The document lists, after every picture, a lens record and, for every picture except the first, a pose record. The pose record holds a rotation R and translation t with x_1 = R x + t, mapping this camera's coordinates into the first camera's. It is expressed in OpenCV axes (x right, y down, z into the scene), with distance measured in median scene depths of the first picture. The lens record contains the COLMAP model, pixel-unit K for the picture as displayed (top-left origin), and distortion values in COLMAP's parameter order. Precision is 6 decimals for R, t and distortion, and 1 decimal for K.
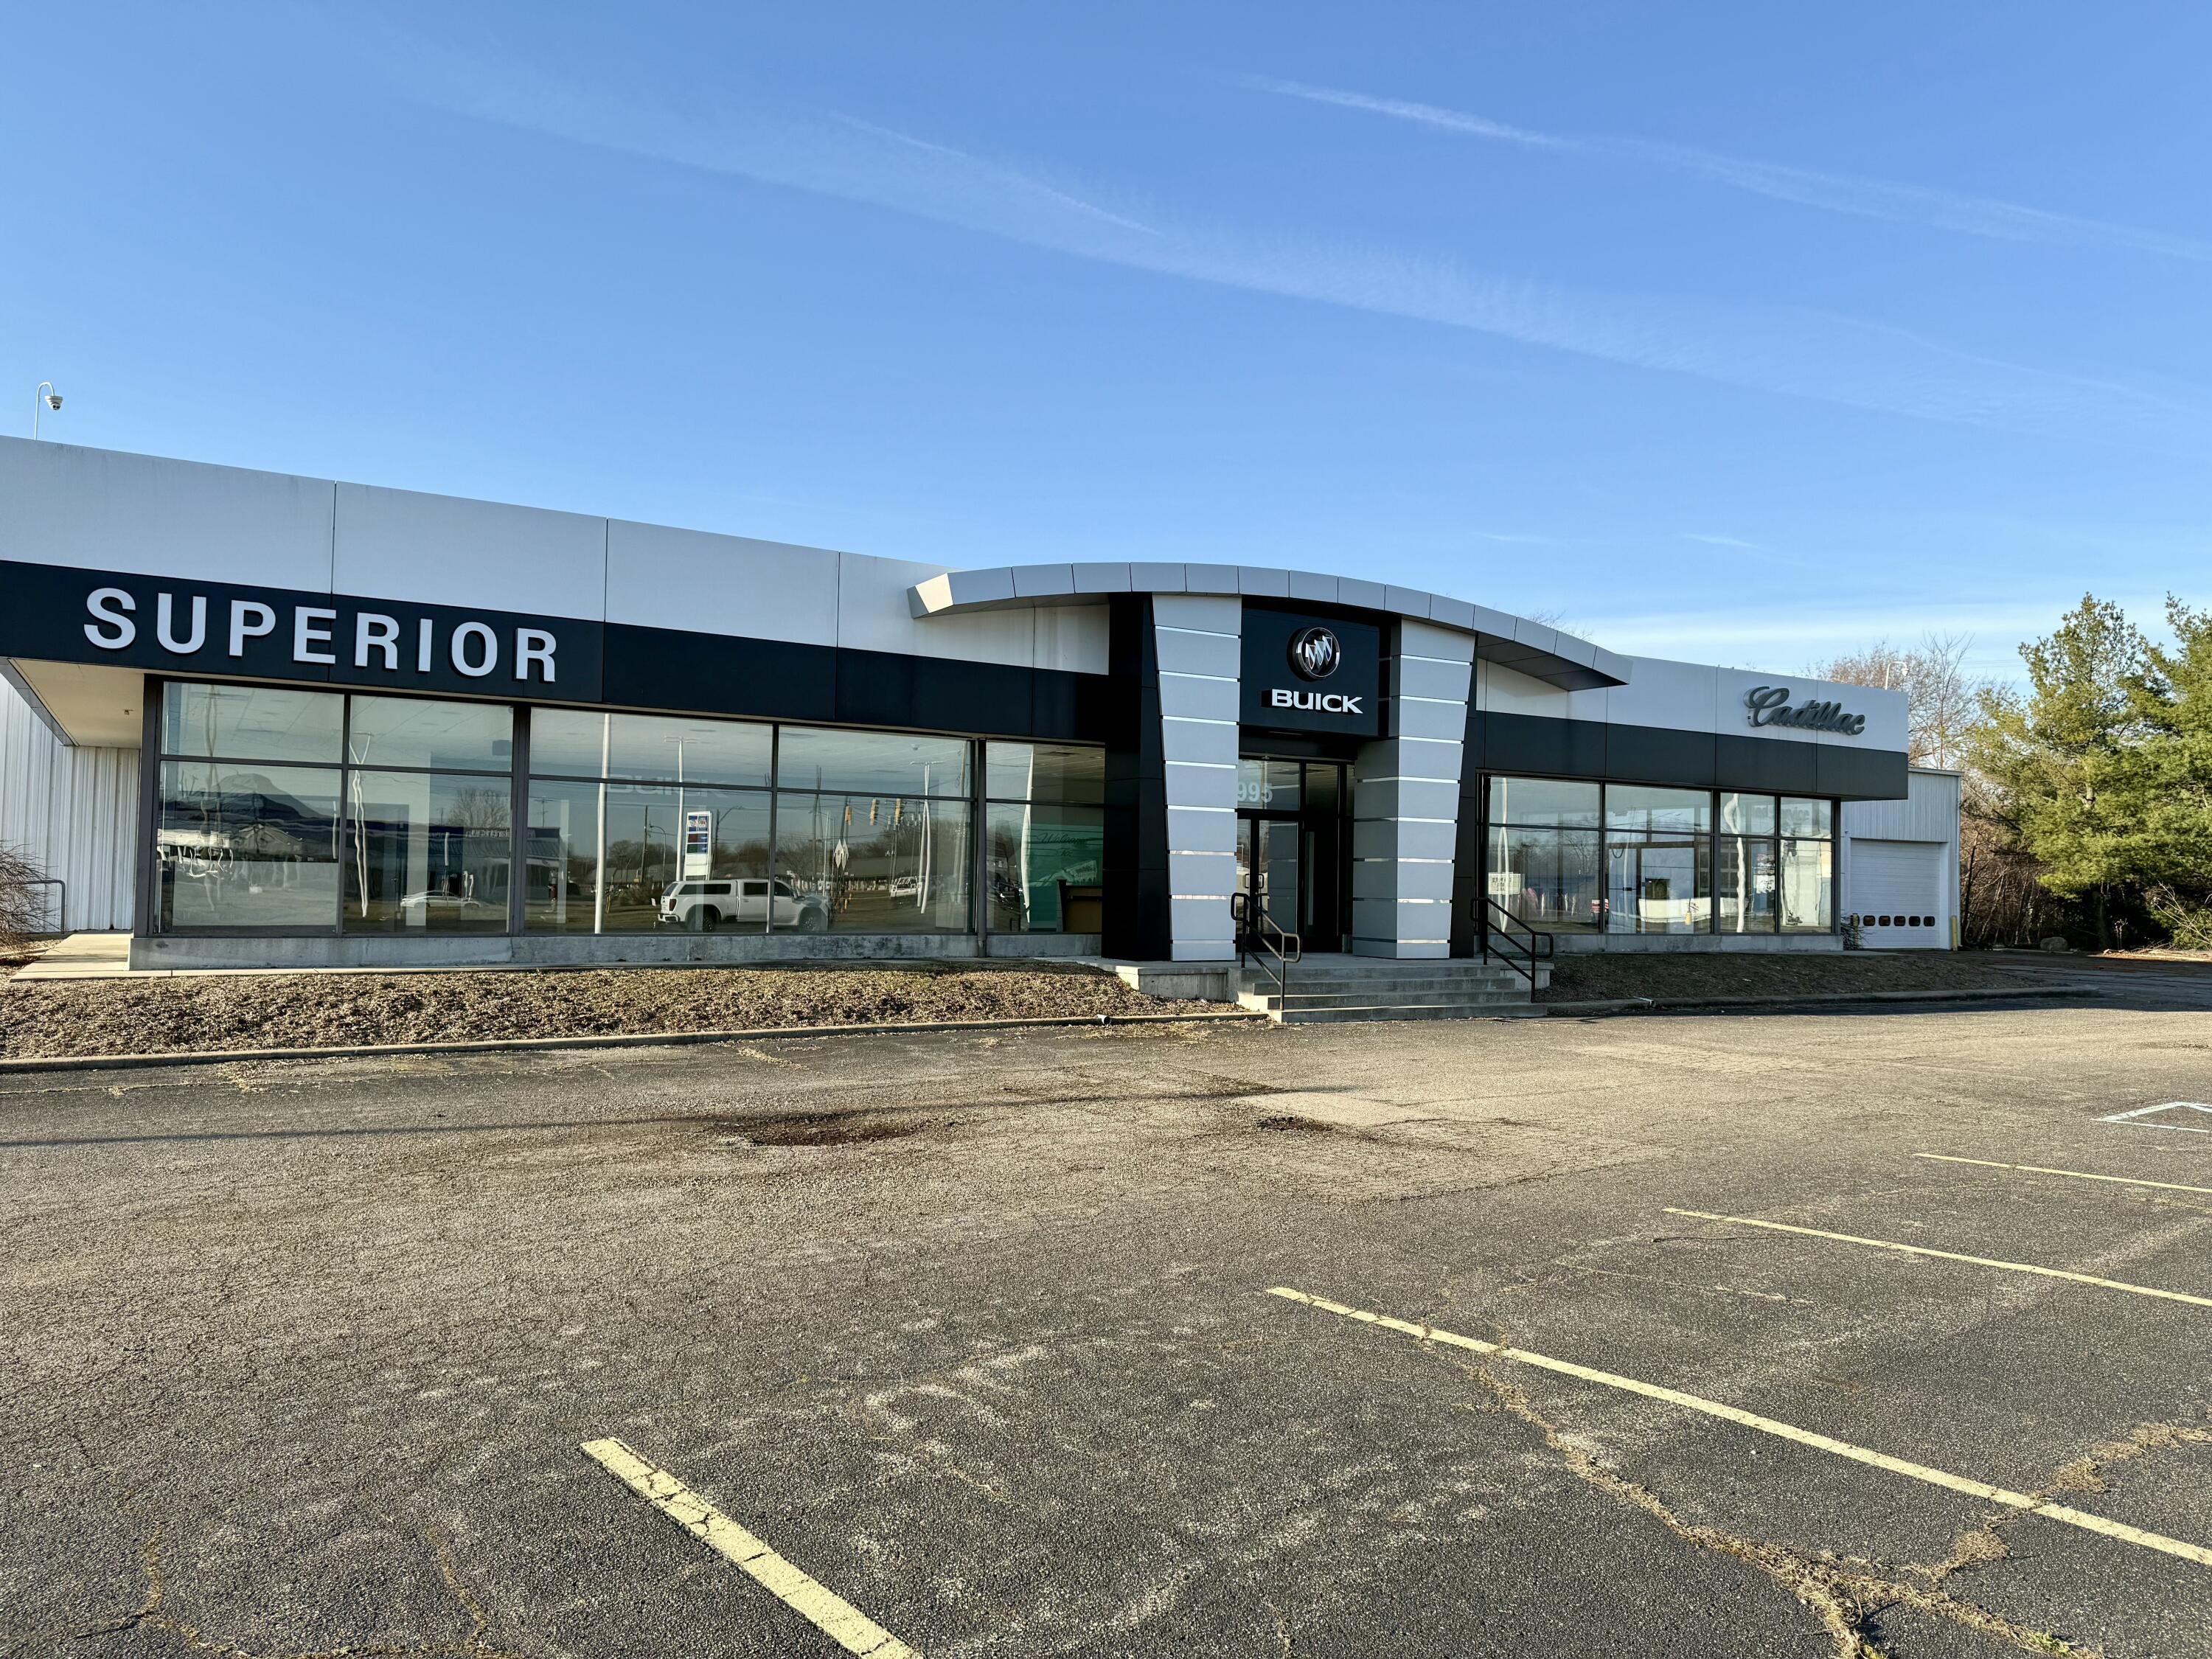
lens RADIAL K [[1532.7, 0, 1103.4], [0, 1532.7, 834.7], [0, 0, 1]] dist [0.096445, -0.131411]
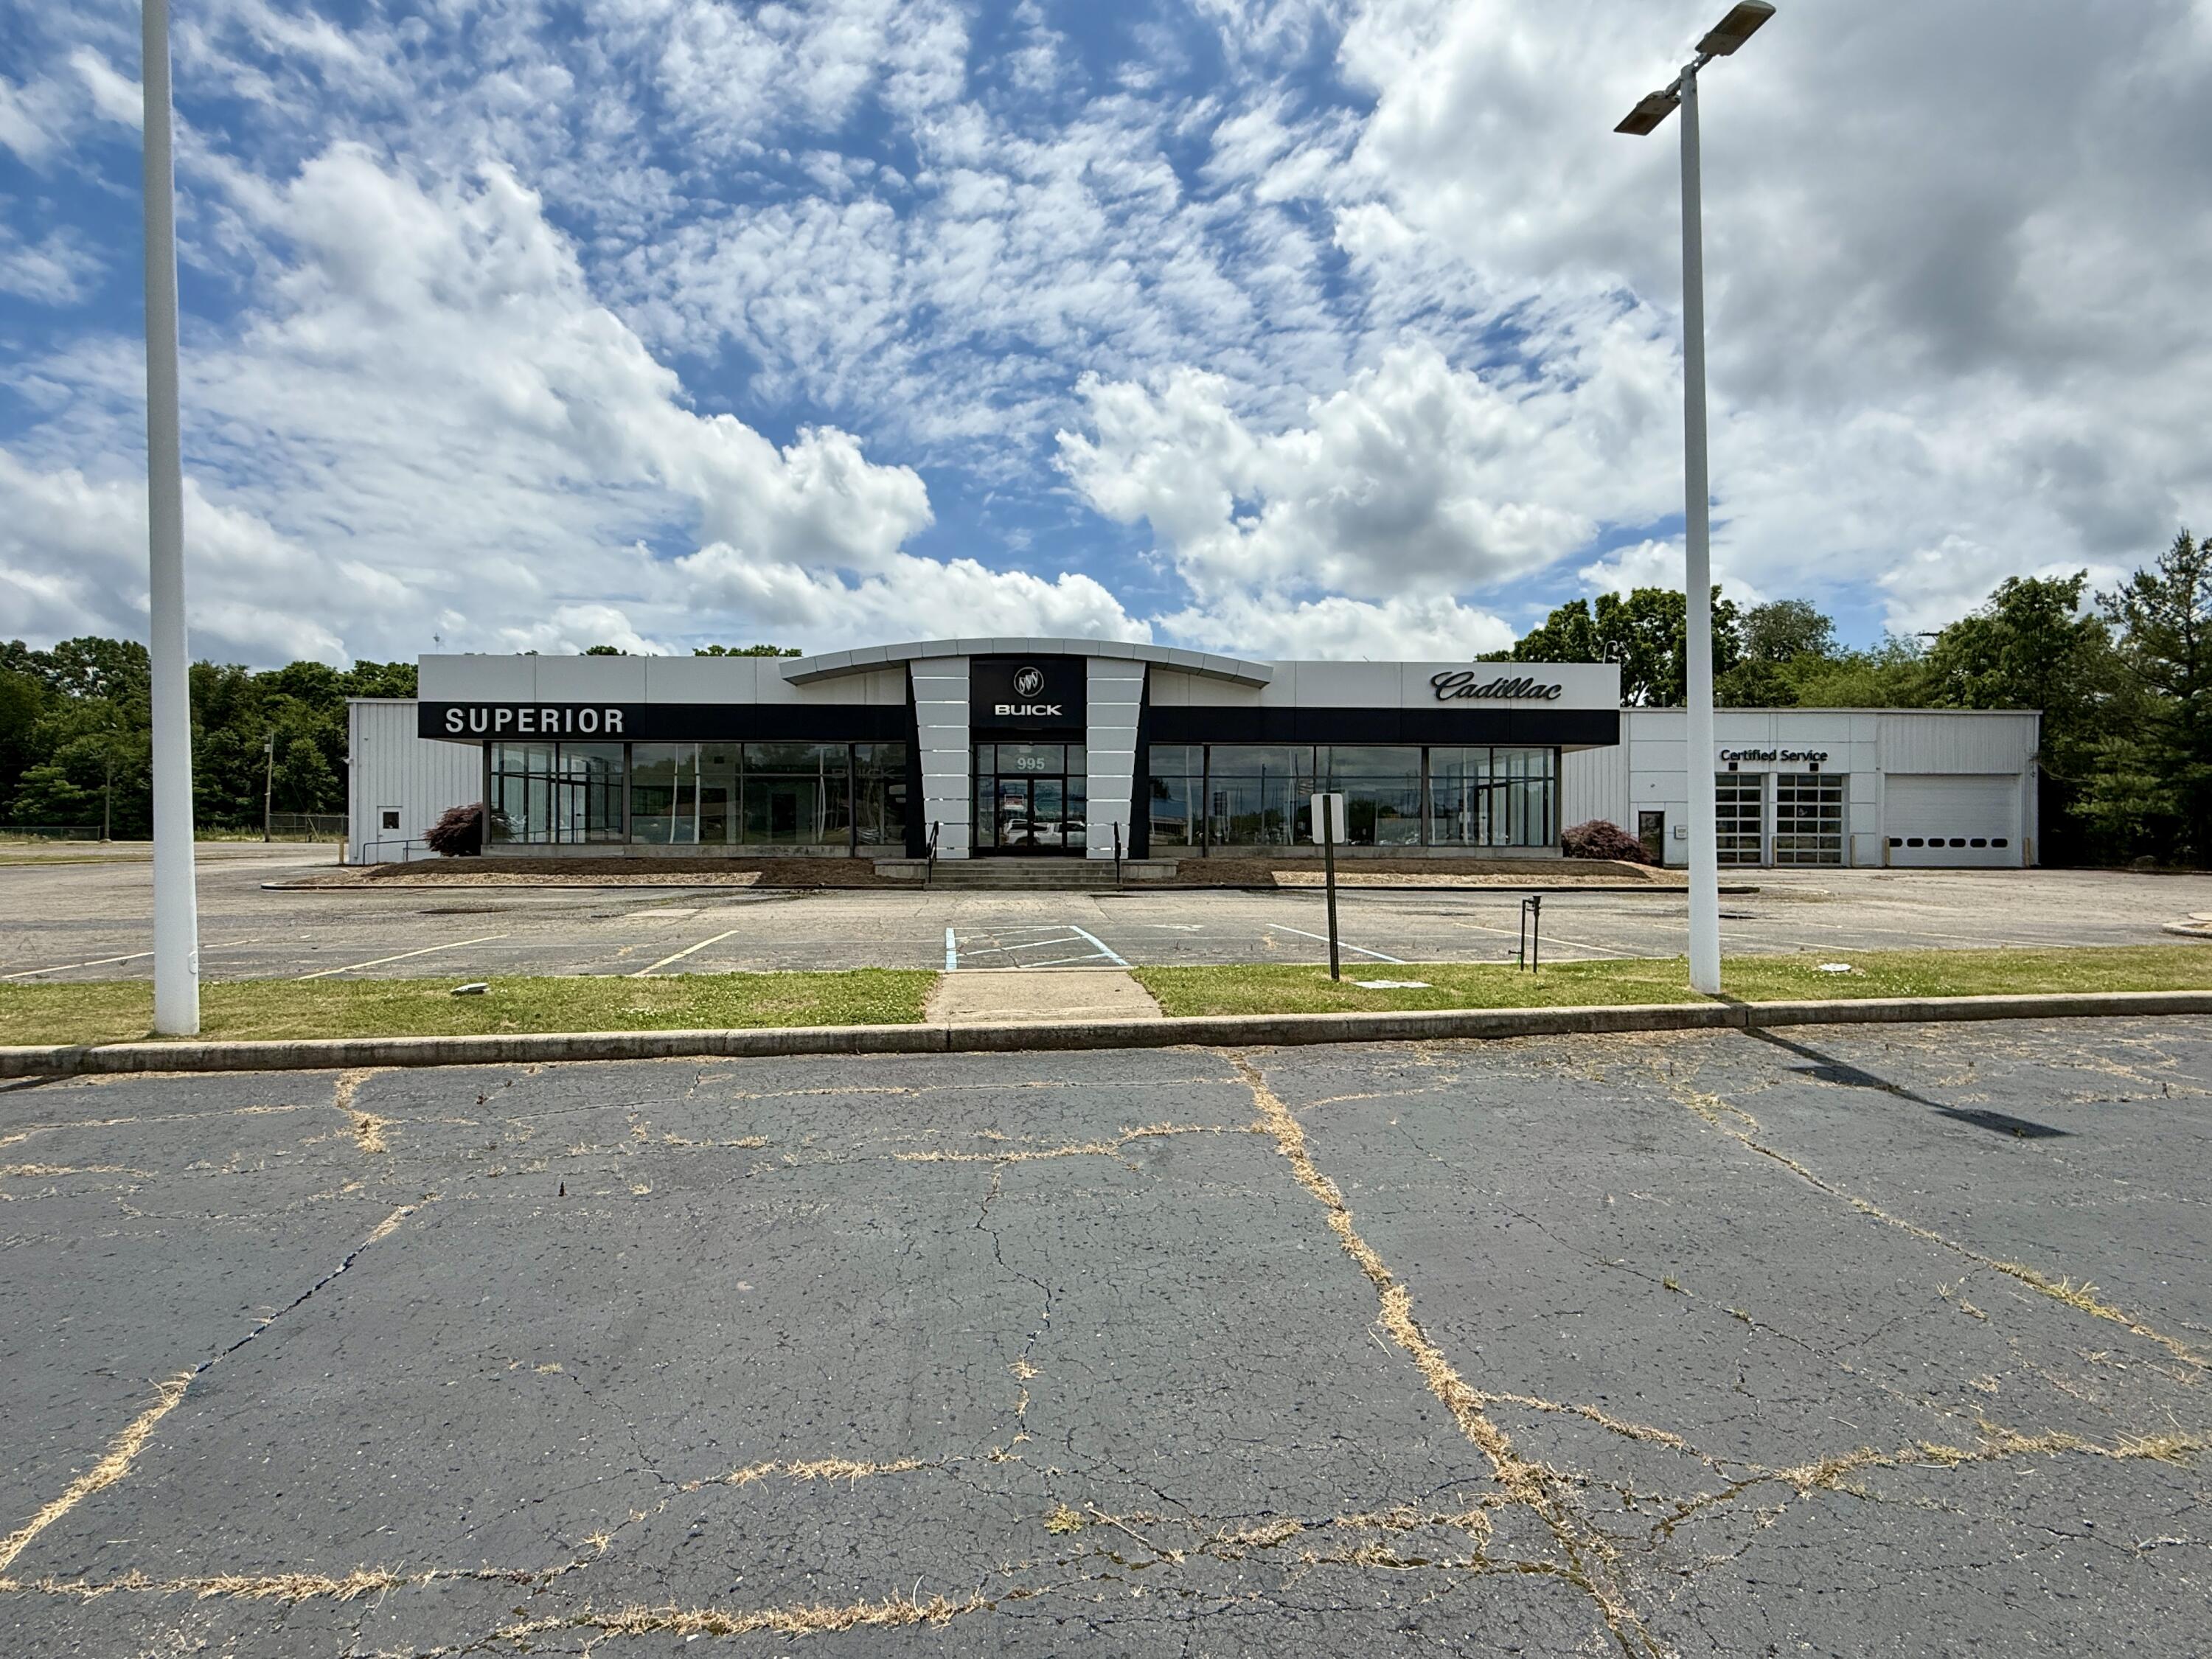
lens RADIAL K [[1053.5, 0, 1111.6], [0, 1053.5, 824.3], [0, 0, 1]] dist [-0.003736, -0.000078]
pose [[0.874050, -0.018948, -0.485467, 0.824887], [0.029359, 0.999473, 0.013848, 0.028628], [0.484949, -0.026357, 0.874145, 0.005550]]
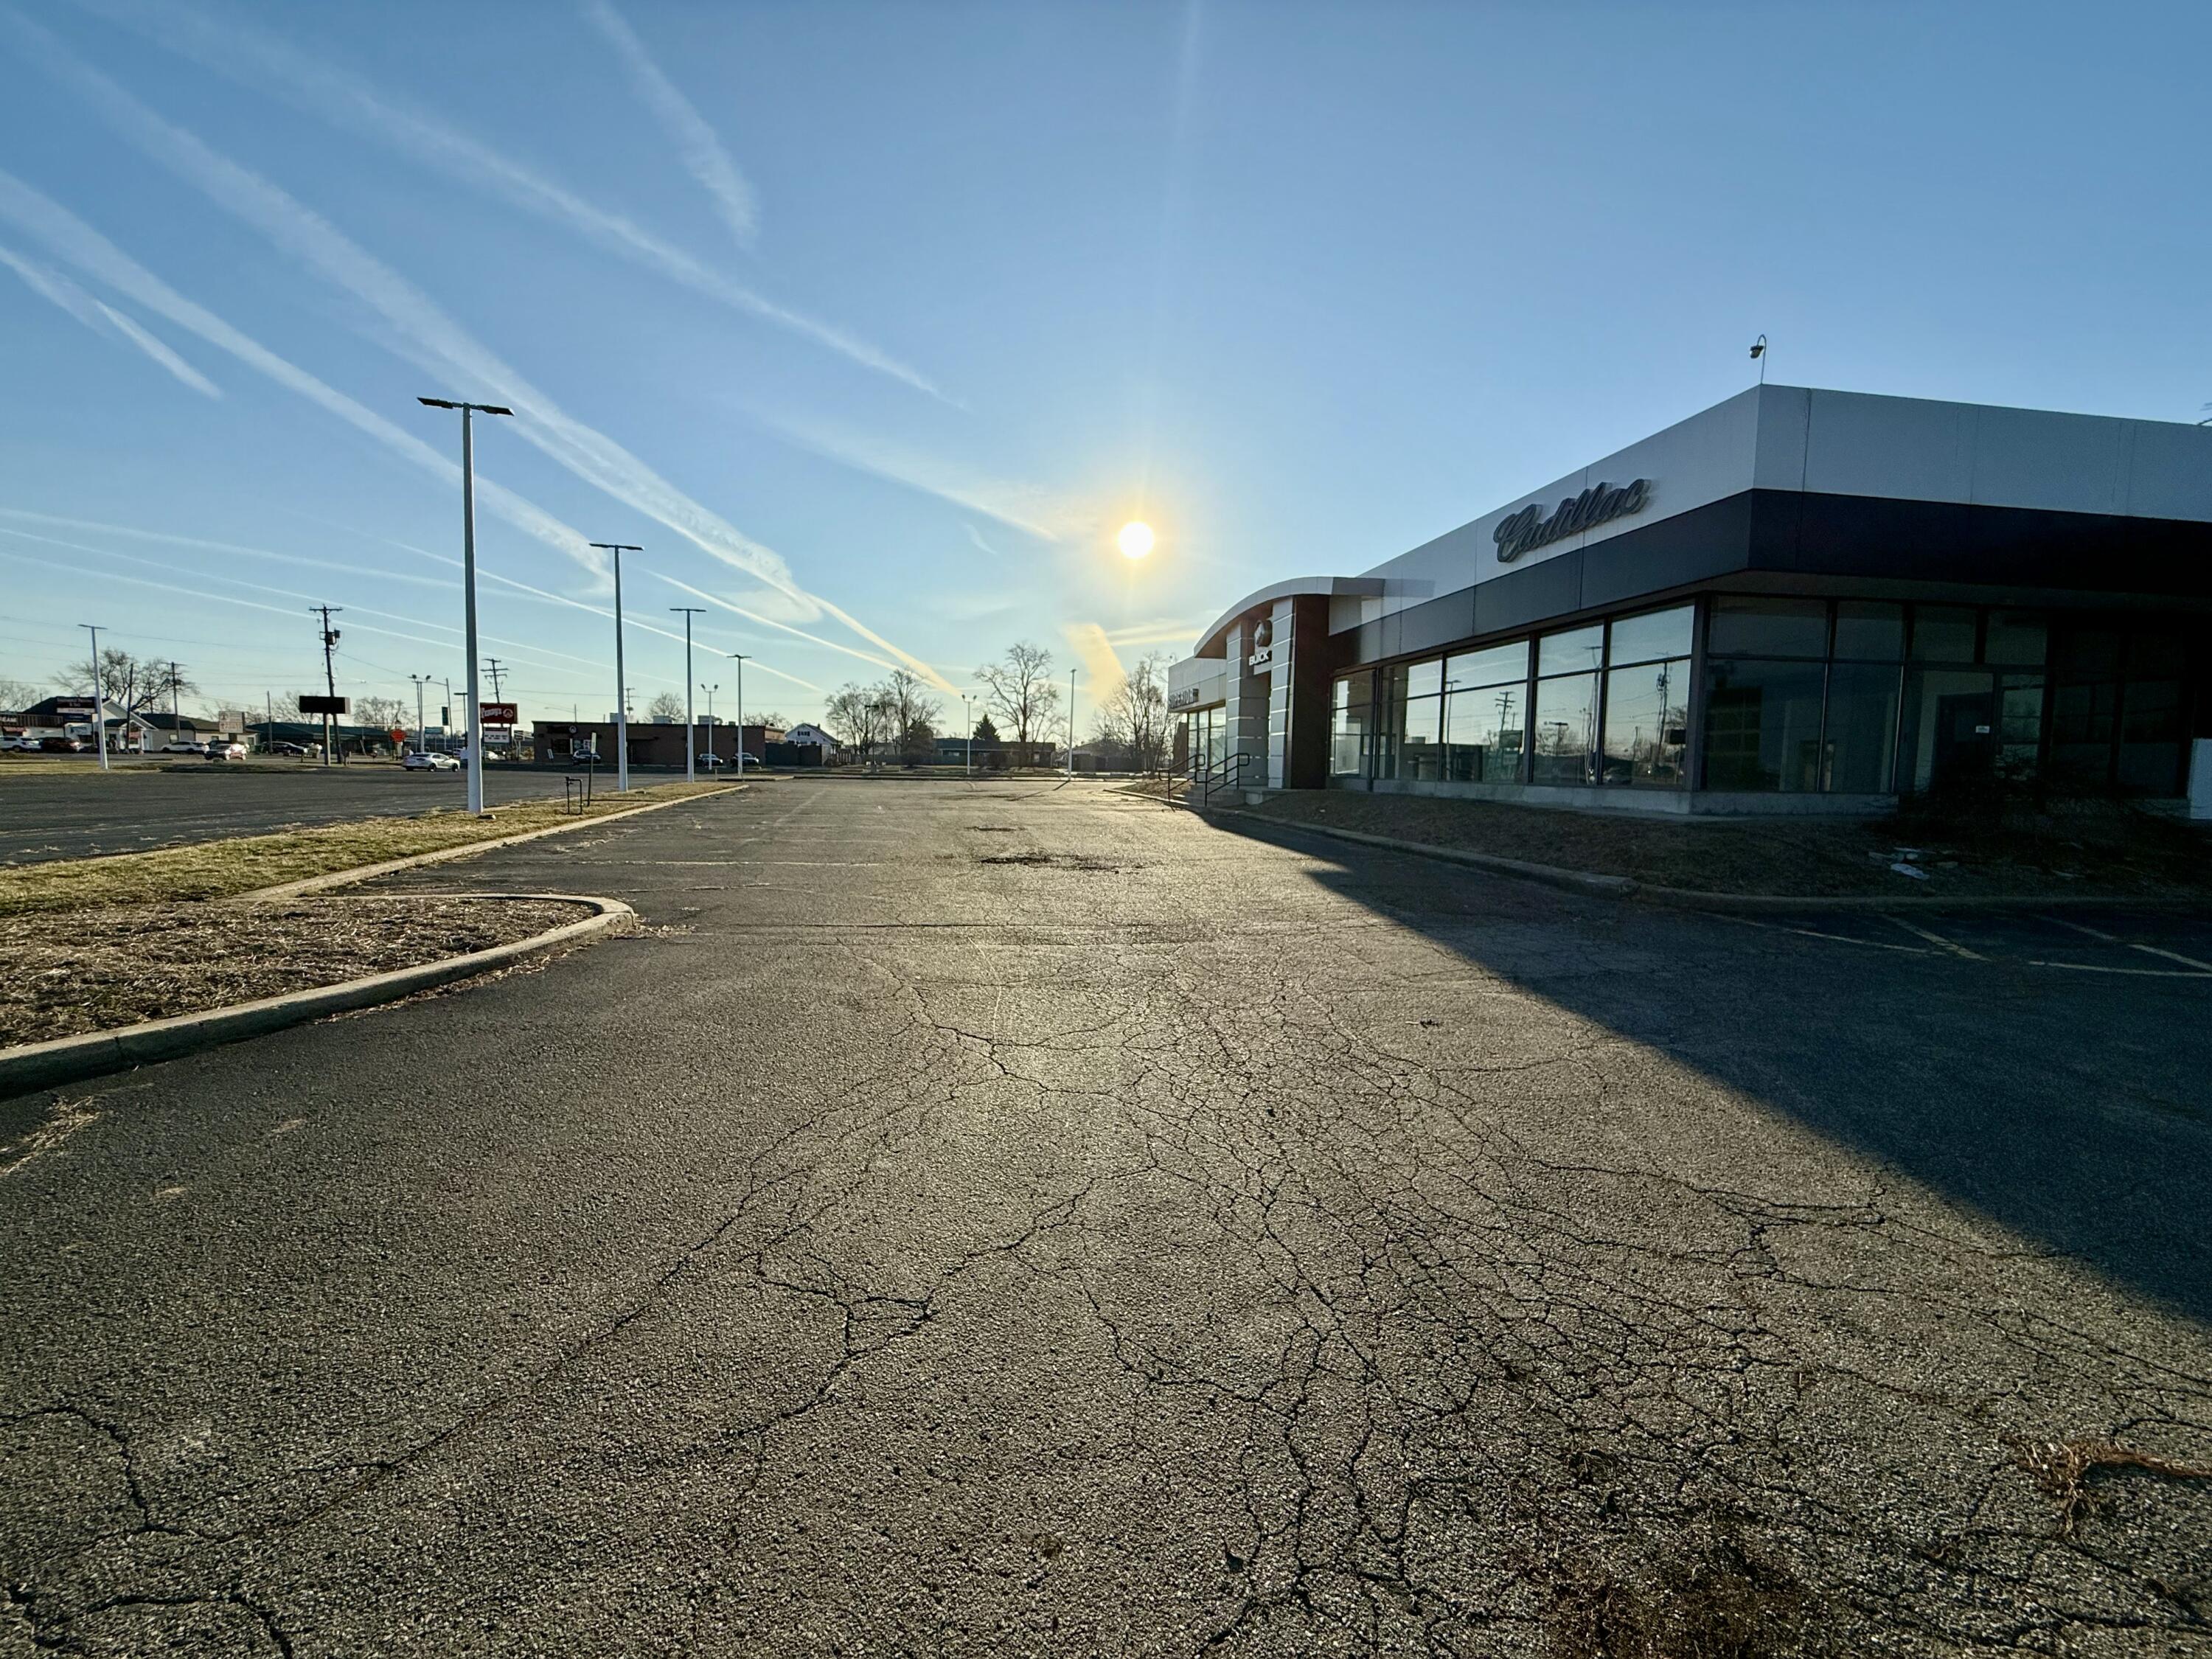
lens RADIAL K [[878.5, 0, 1101.3], [0, 878.5, 831.6], [0, 0, 1]] dist [-0.001950, -0.000140]
pose [[-0.372406, 0.045267, -0.926965, 1.334381], [0.007261, 0.998921, 0.045864, 0.088317], [0.928041, 0.010349, -0.372333, 1.287214]]
